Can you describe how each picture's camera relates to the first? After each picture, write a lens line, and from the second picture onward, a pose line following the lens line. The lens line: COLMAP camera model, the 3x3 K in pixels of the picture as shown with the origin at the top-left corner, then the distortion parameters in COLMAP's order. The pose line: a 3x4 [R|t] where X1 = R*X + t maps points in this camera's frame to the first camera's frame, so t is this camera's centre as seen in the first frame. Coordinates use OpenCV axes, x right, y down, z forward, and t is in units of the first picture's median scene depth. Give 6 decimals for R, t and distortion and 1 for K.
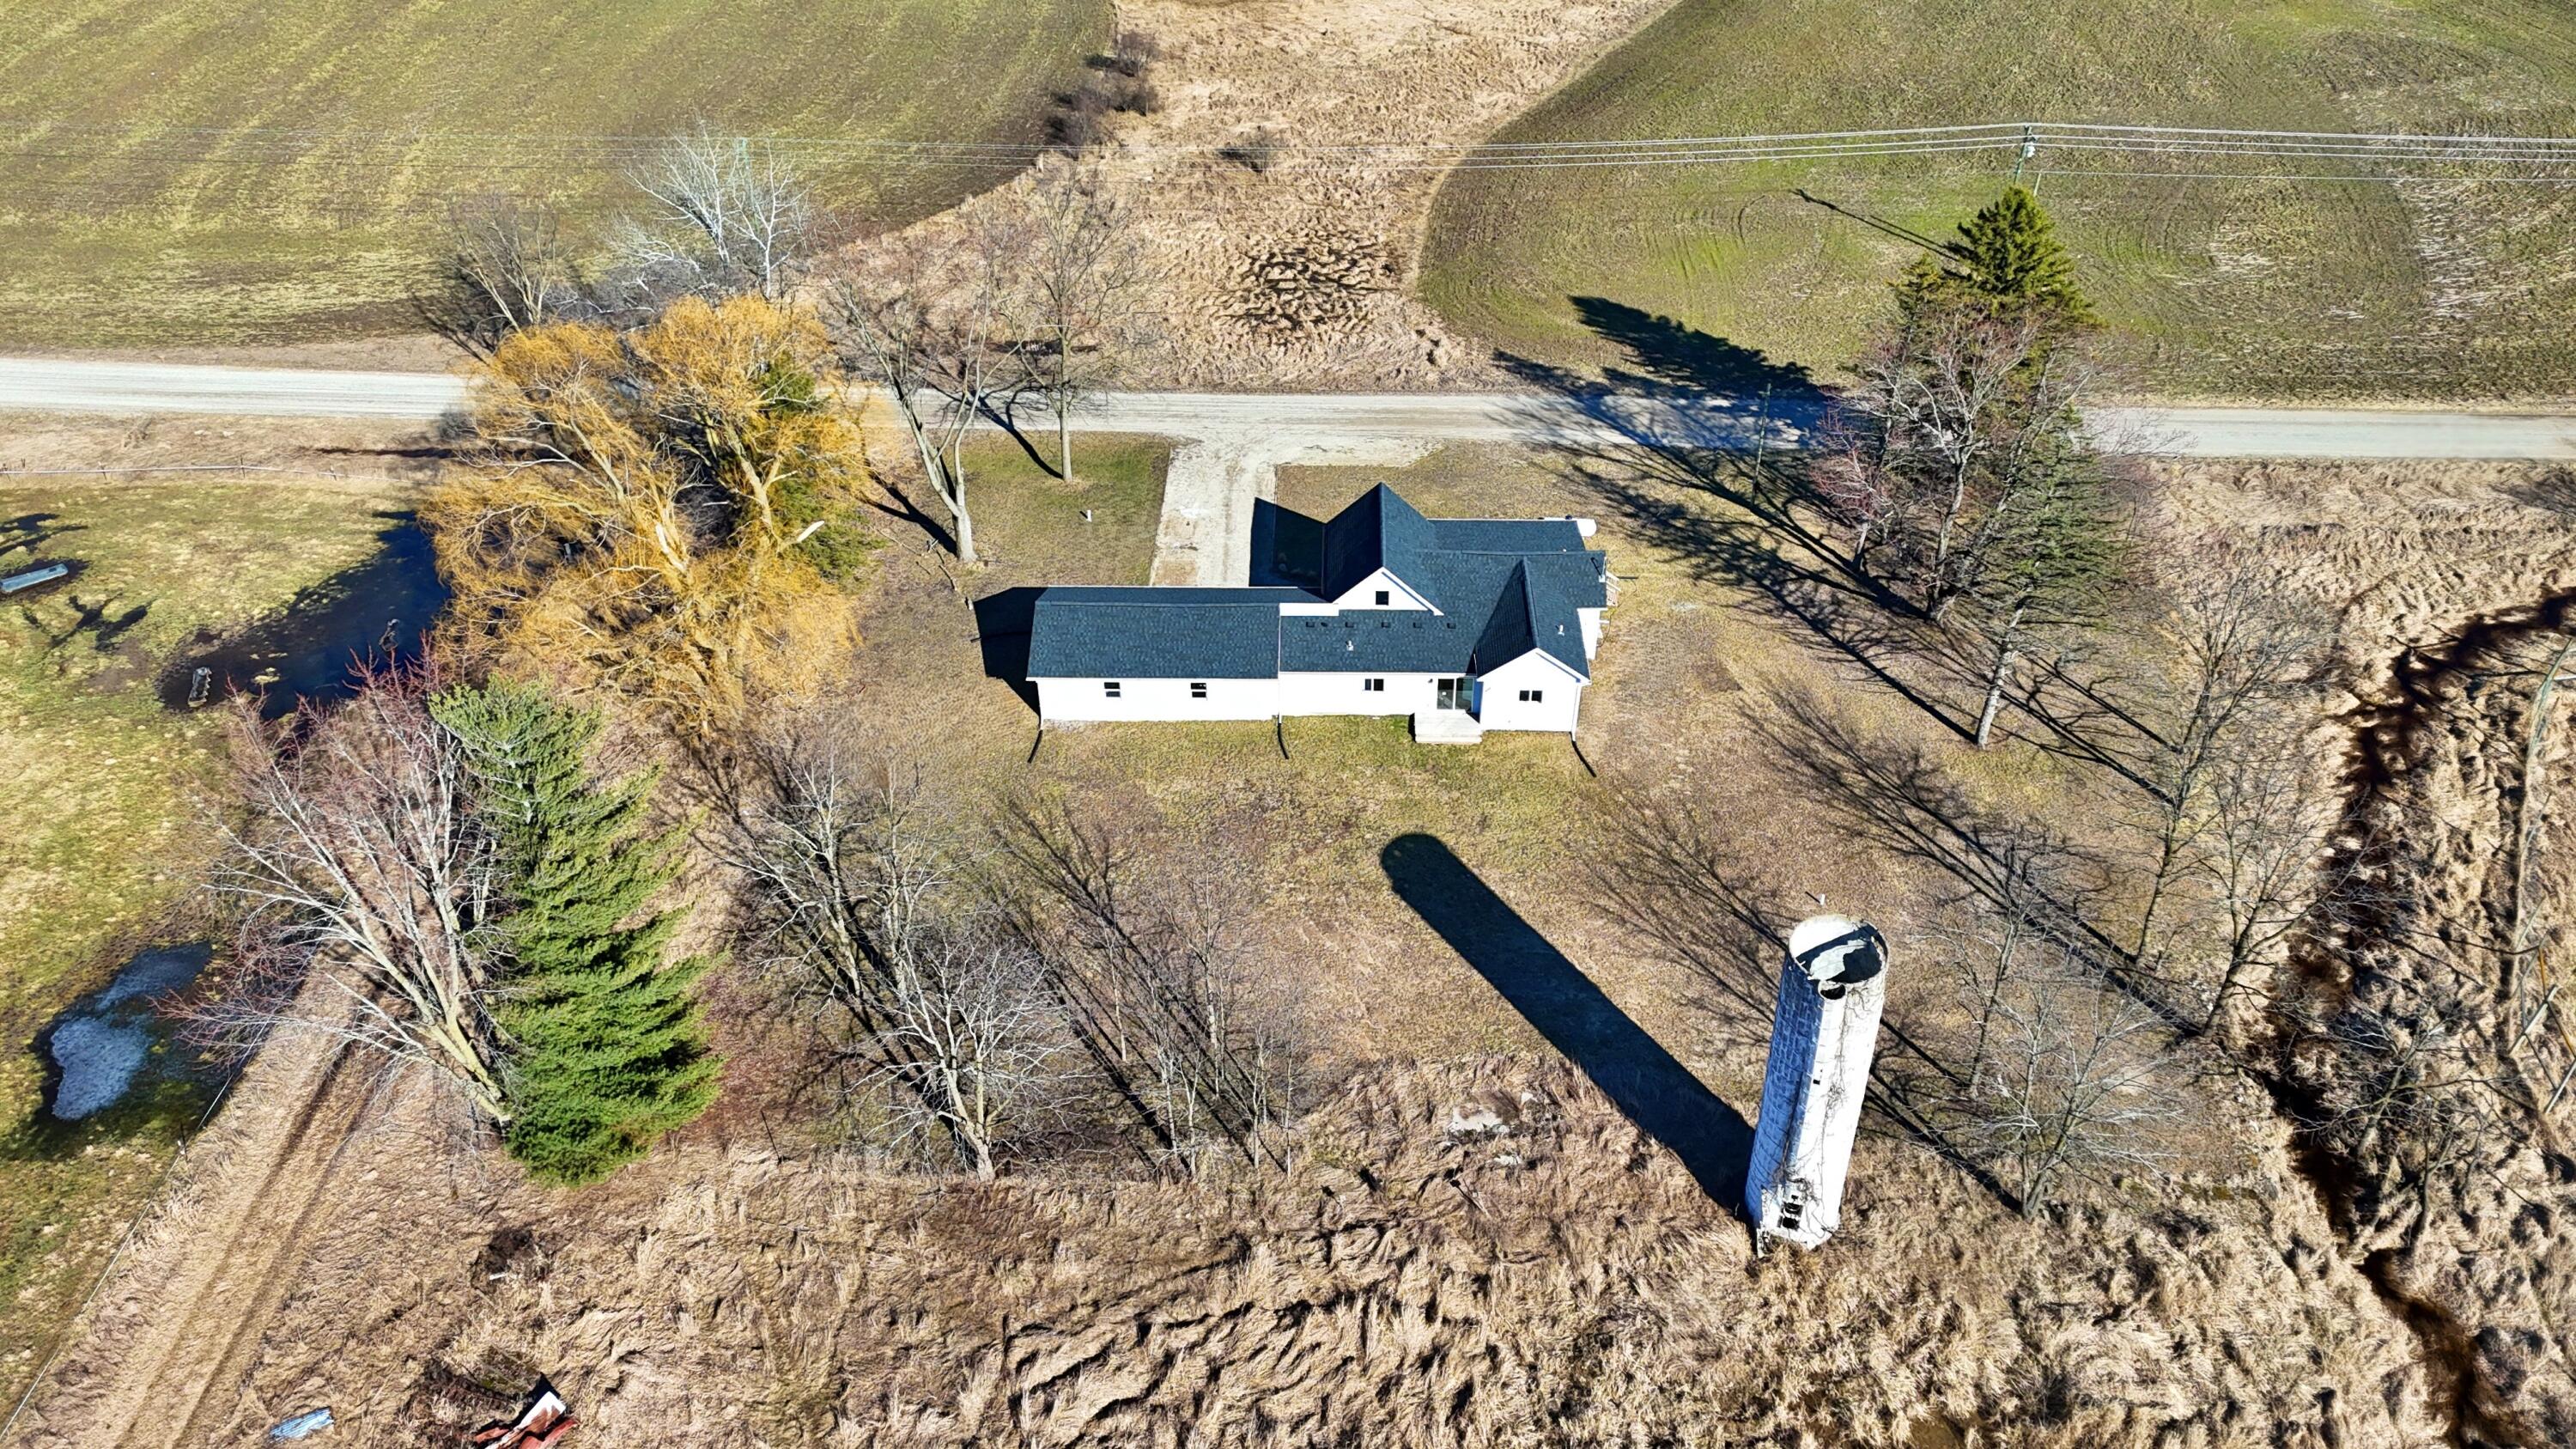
lens RADIAL K [[1837.7, 0, 1308.3], [0, 1837.7, 756.8], [0, 0, 1]] dist [0.077346, -0.068990]
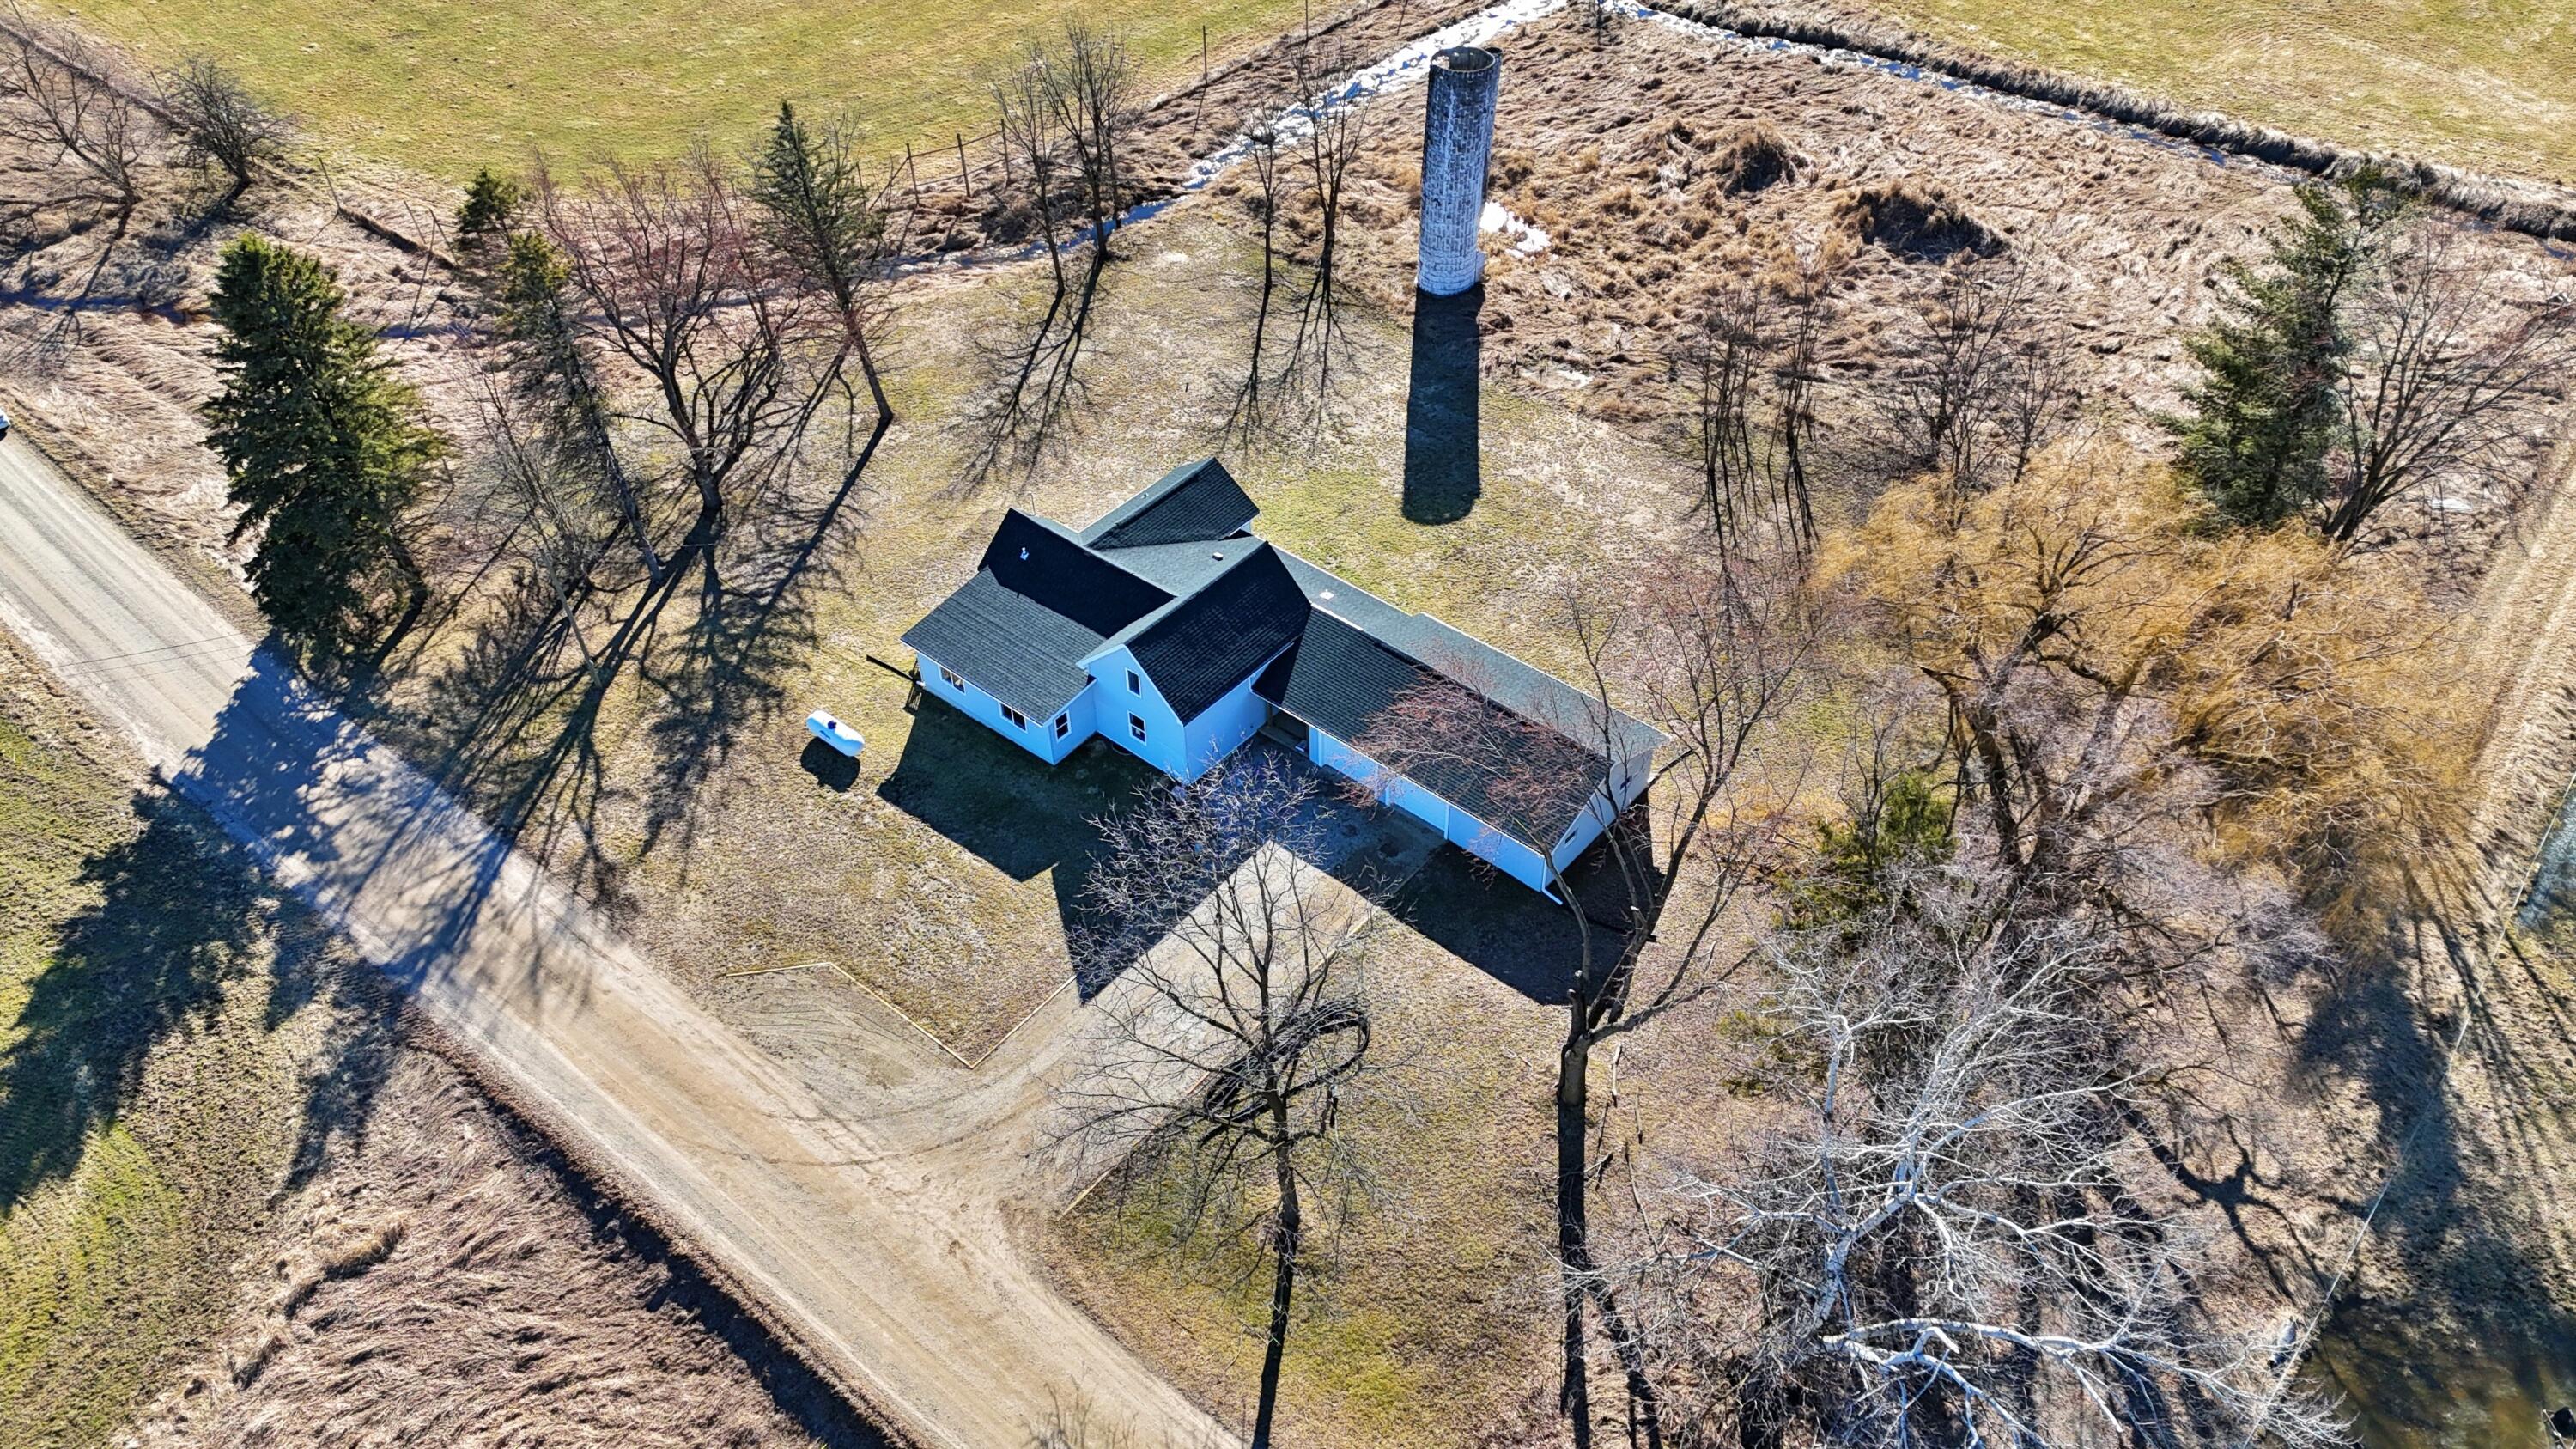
lens RADIAL K [[1885.2, 0, 1288.0], [0, 1885.2, 724.5], [0, 0, 1]] dist [0.077953, -0.104028]
pose [[-0.773781, -0.416297, 0.477452, -0.360362], [0.396511, 0.269496, 0.877582, -0.725491], [-0.494006, 0.868371, -0.043465, 0.956671]]
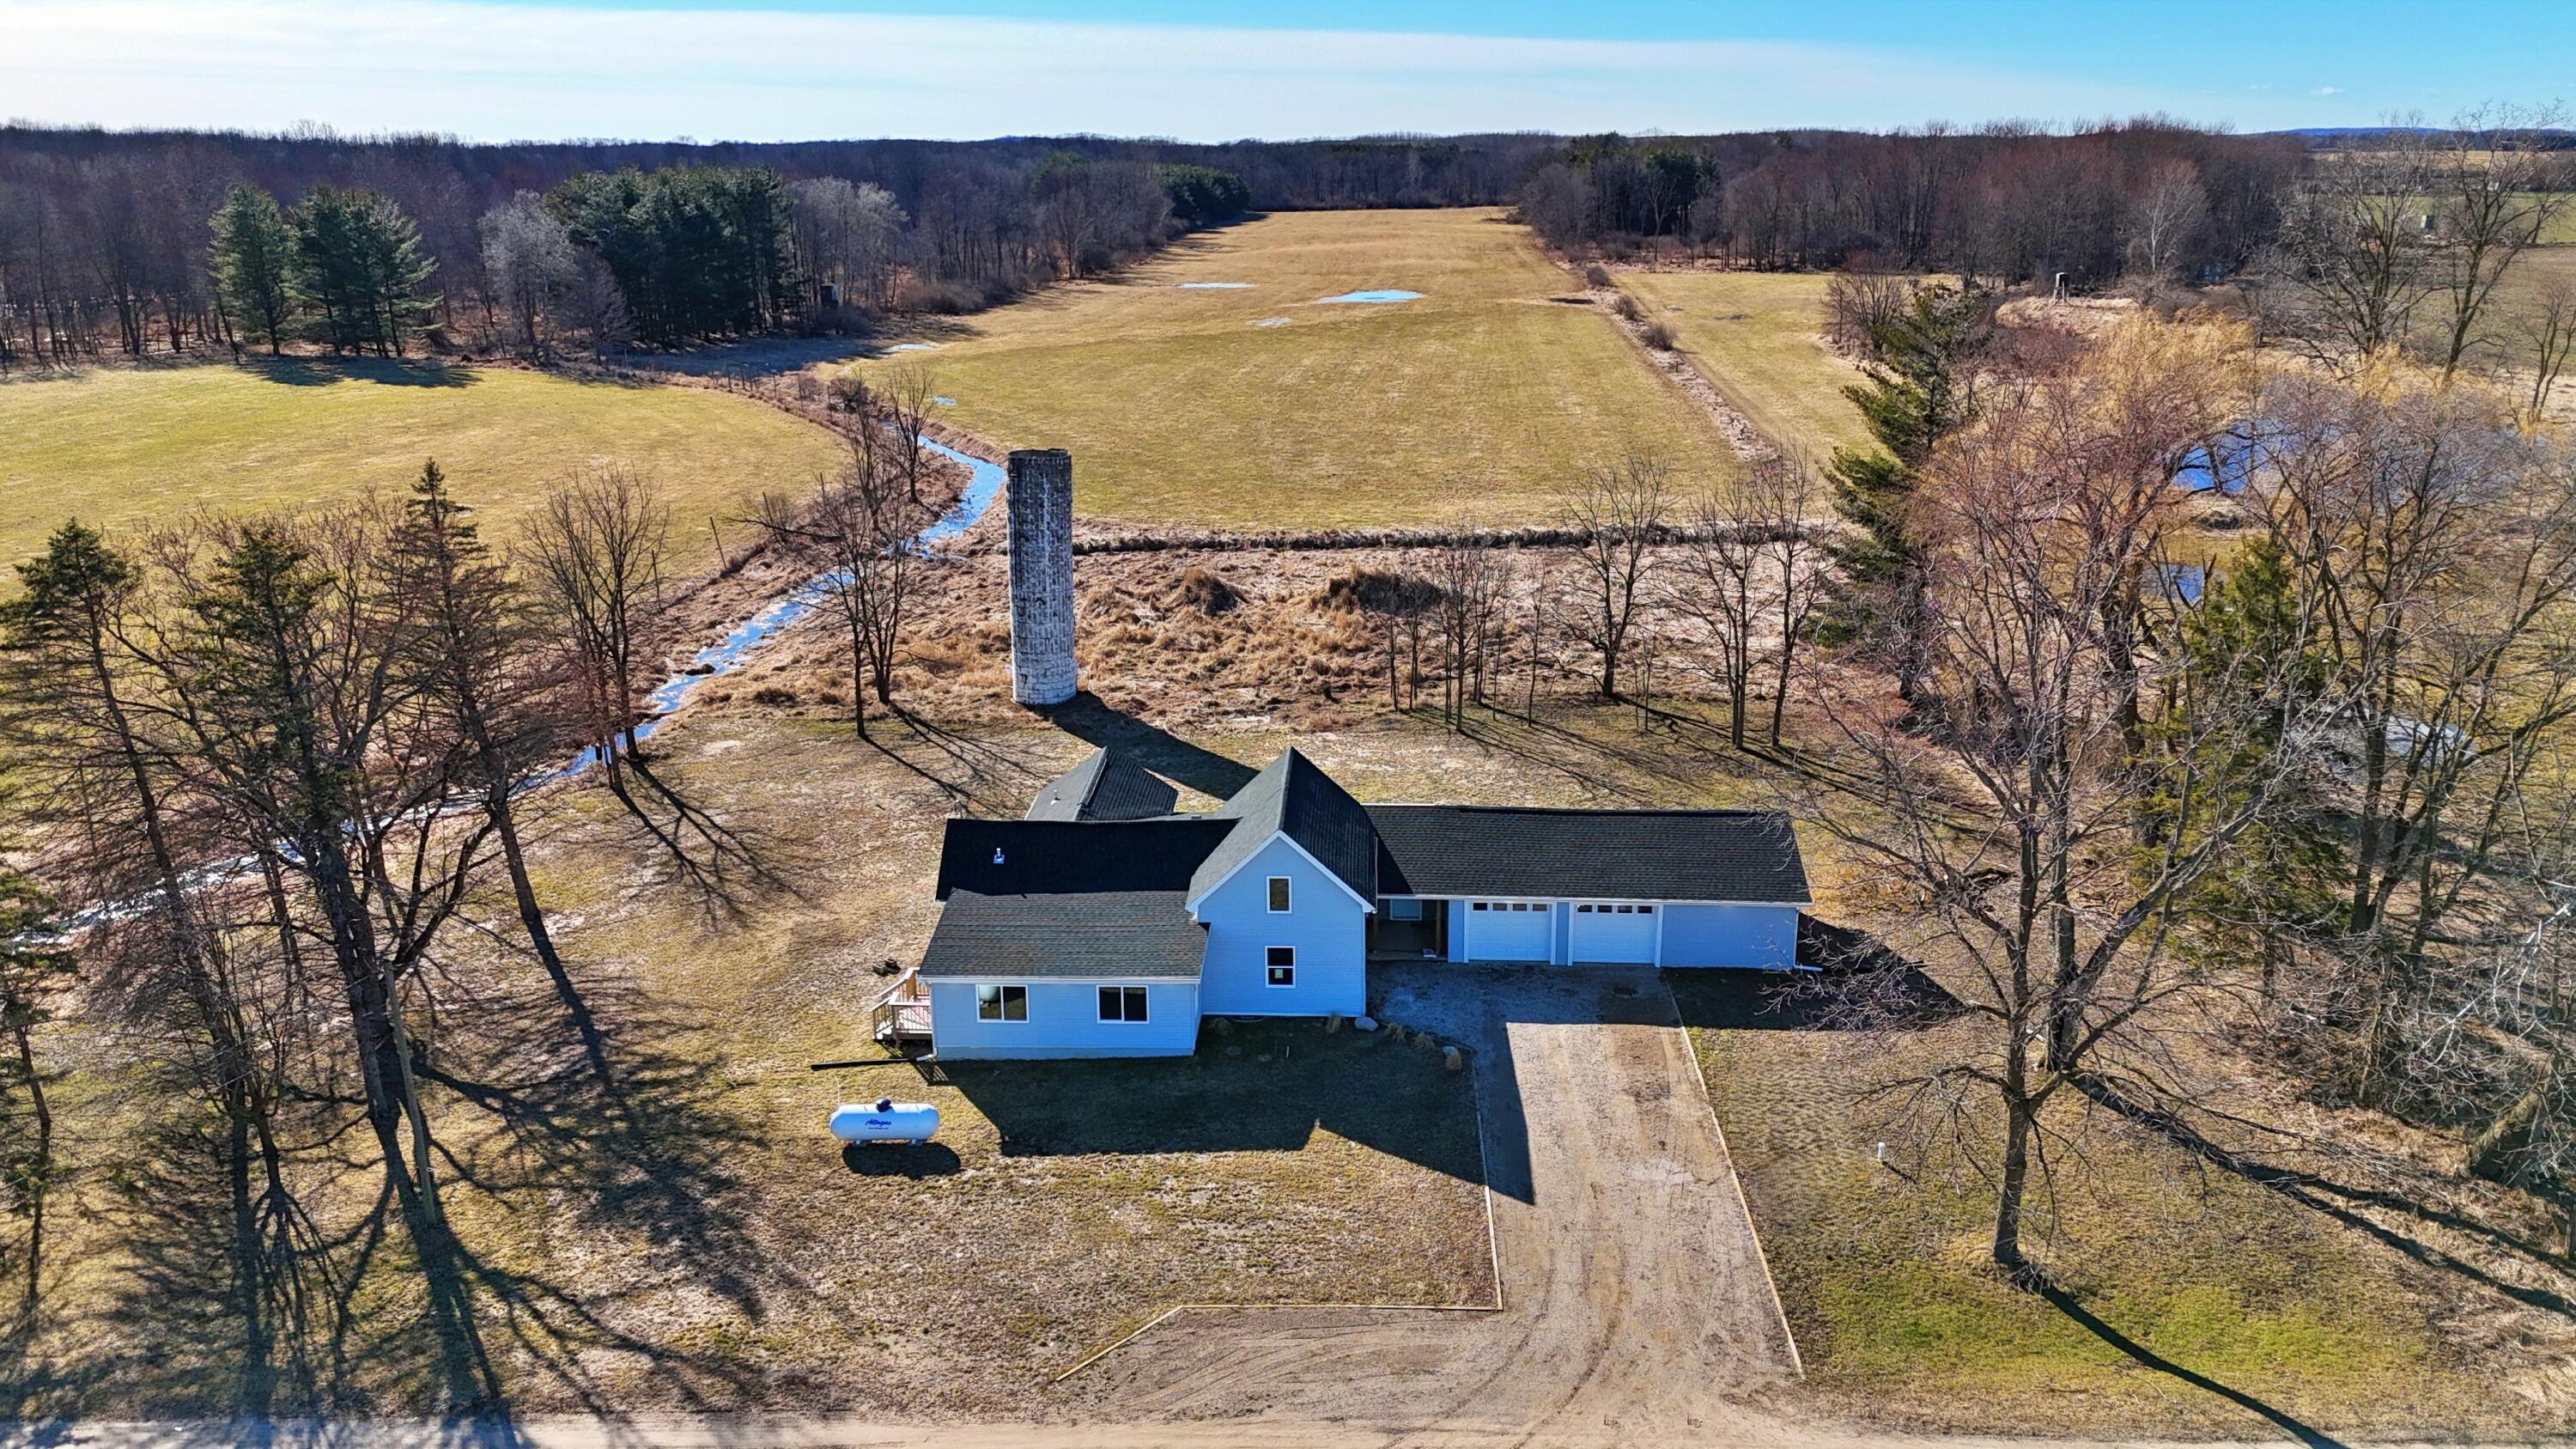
lens RADIAL K [[1885.2, 0, 1288.0], [0, 1885.2, 724.5], [0, 0, 1]] dist [0.077953, -0.104028]
pose [[-0.999710, 0.002152, 0.023984, 0.021741], [0.020572, 0.594001, 0.804201, -0.607547], [-0.012516, 0.804461, -0.593873, 1.237908]]
